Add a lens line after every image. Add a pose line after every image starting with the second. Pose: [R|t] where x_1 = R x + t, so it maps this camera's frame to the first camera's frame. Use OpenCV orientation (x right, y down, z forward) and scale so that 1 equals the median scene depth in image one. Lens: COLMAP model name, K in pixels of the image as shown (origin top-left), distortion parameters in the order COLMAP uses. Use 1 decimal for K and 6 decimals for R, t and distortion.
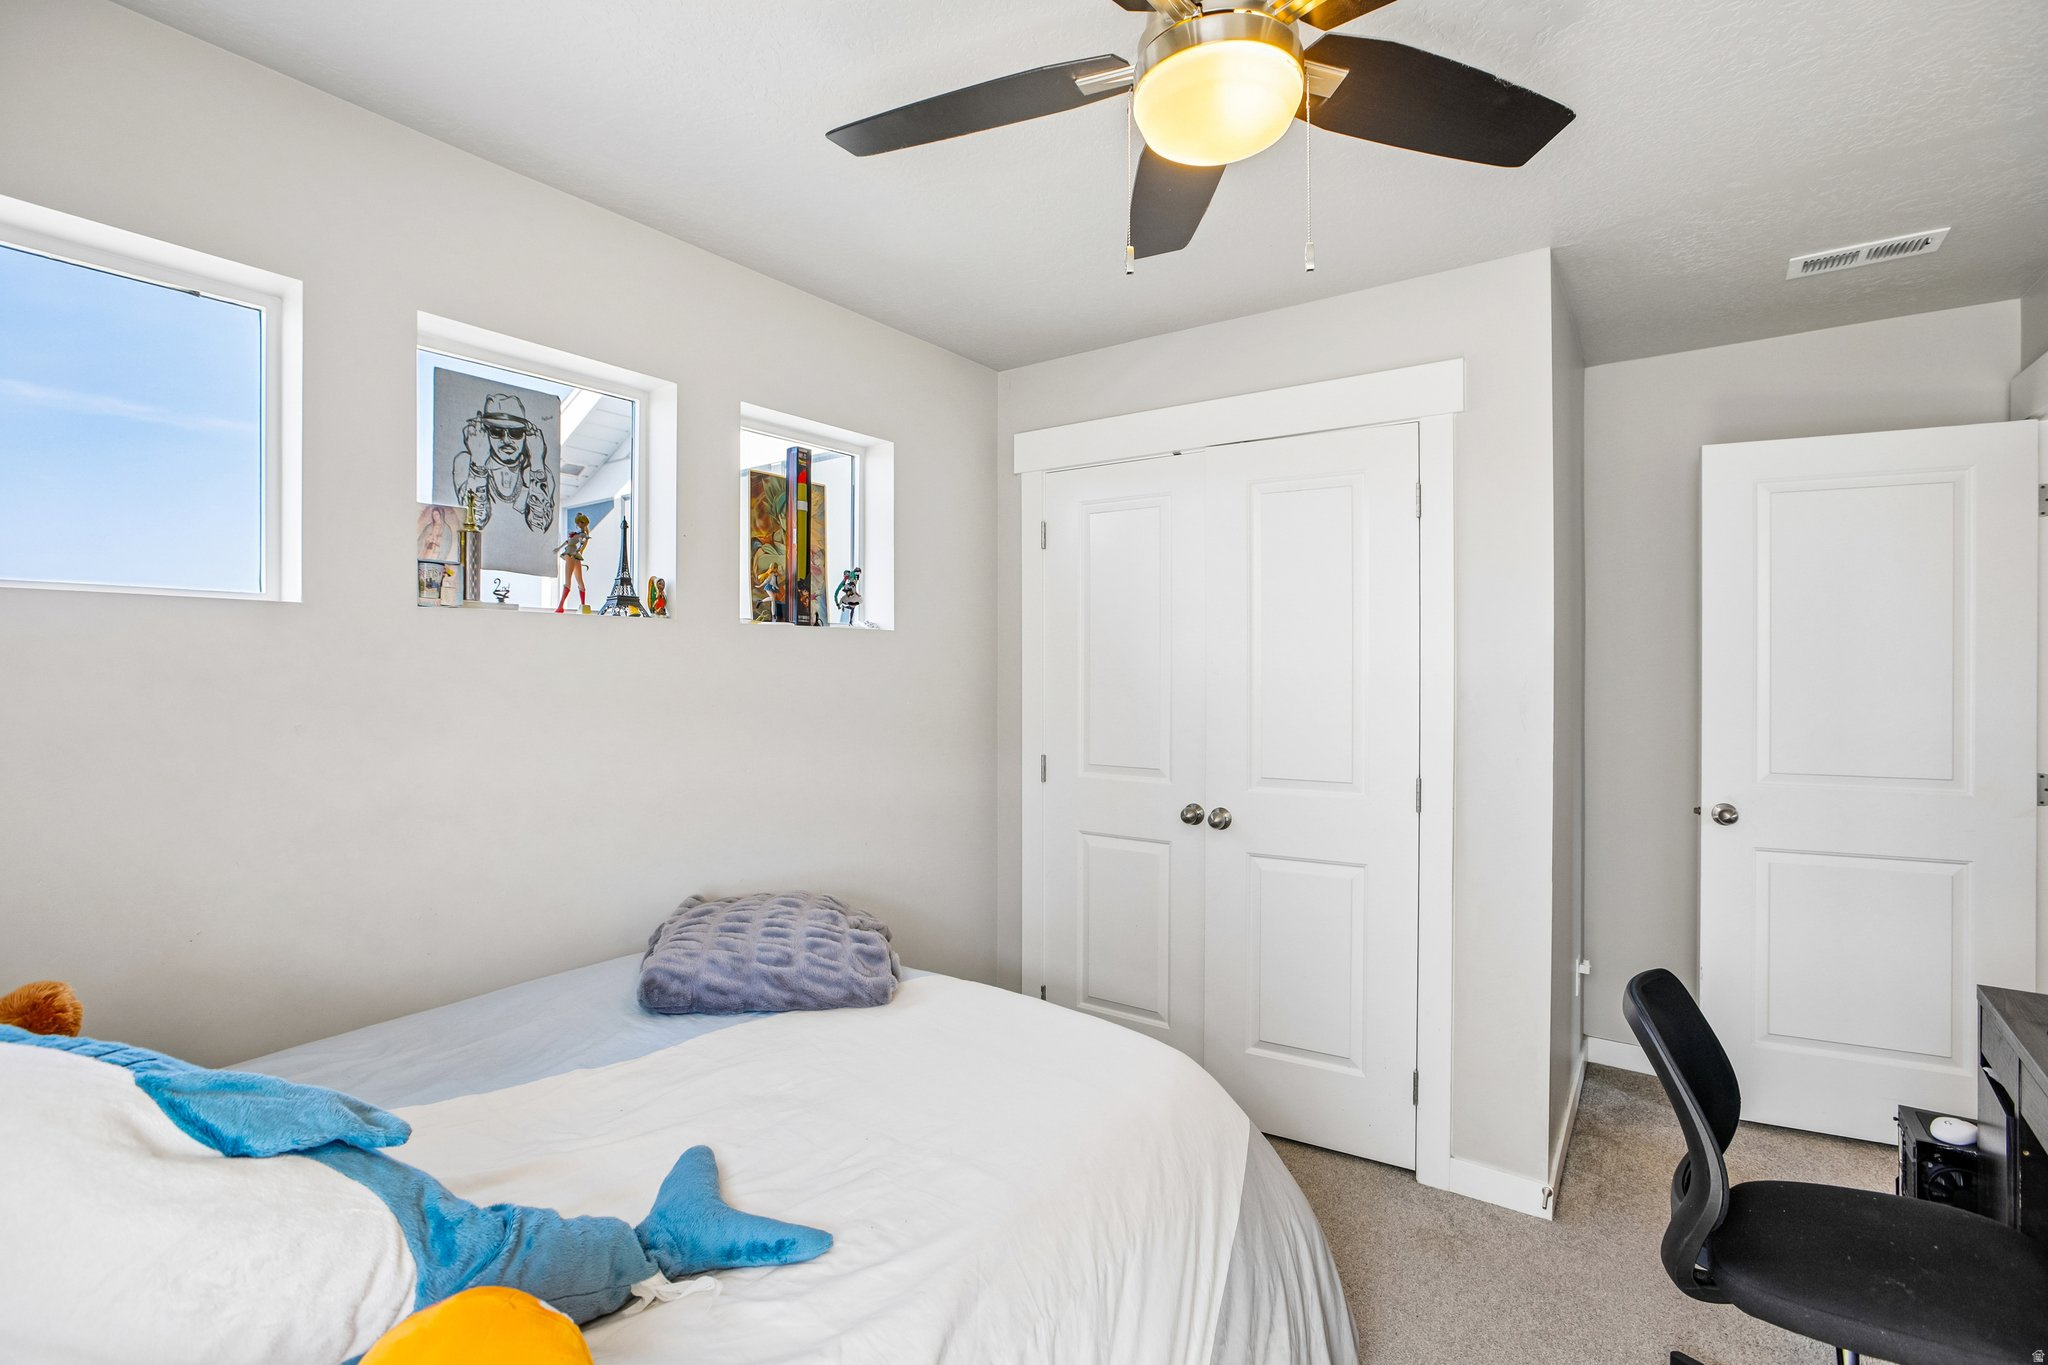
lens RADIAL K [[952.6, 0, 1022.2], [0, 952.6, 672.2], [0, 0, 1]] dist [-0.042353, 0.026126]
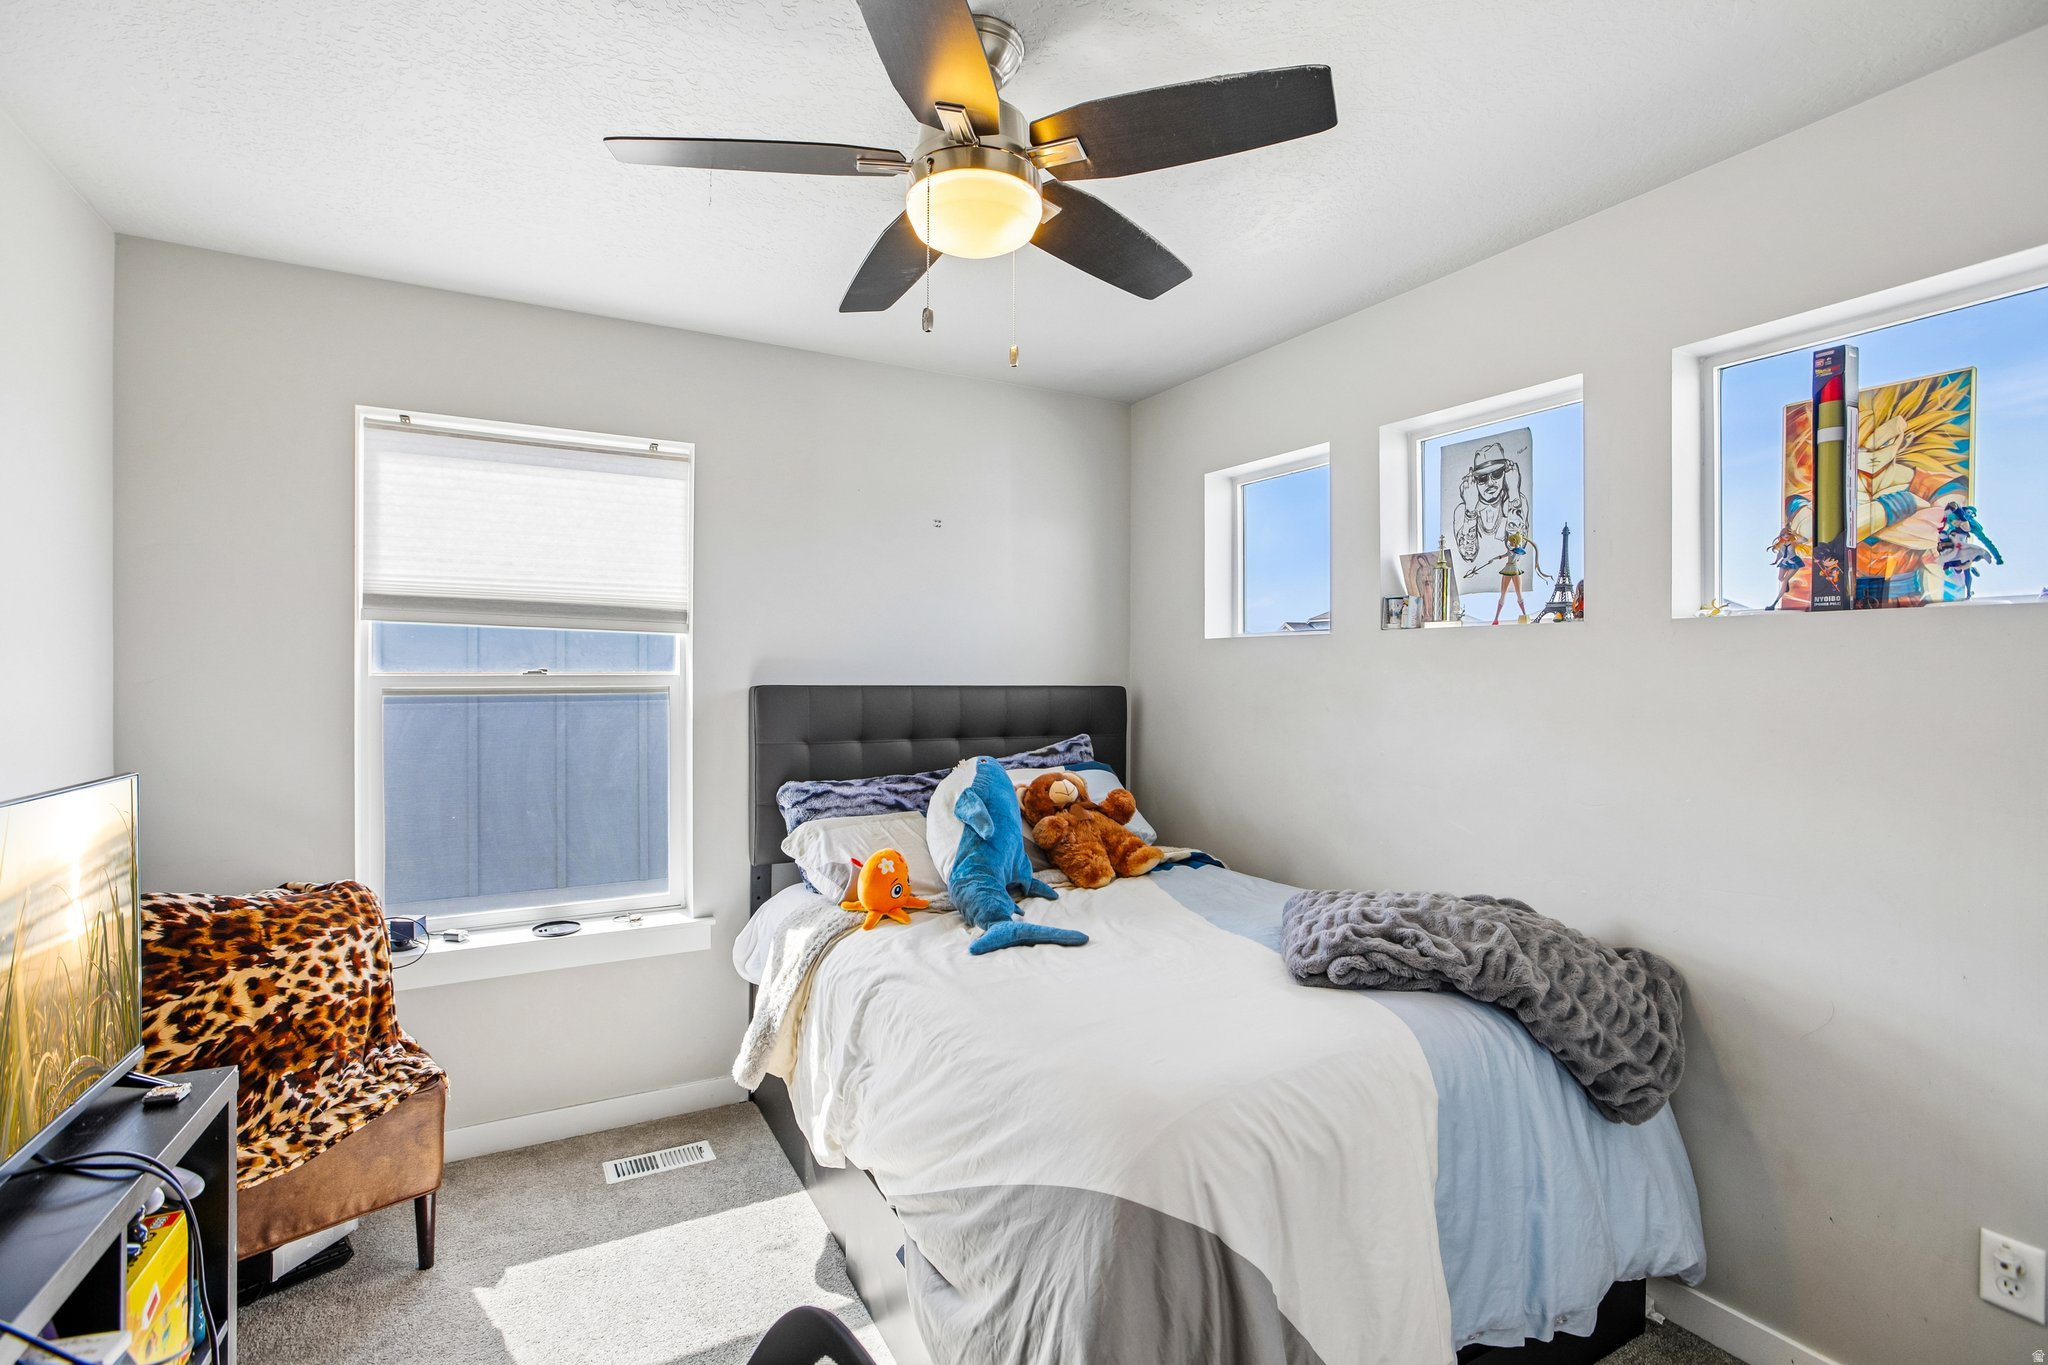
lens RADIAL K [[952.6, 0, 1022.2], [0, 952.6, 672.2], [0, 0, 1]] dist [-0.042353, 0.026126]
pose [[-0.391463, -0.001246, -0.920193, 0.789856], [0.000197, 0.999999, -0.001437, -0.002768], [0.920194, -0.000744, -0.391462, 0.914153]]
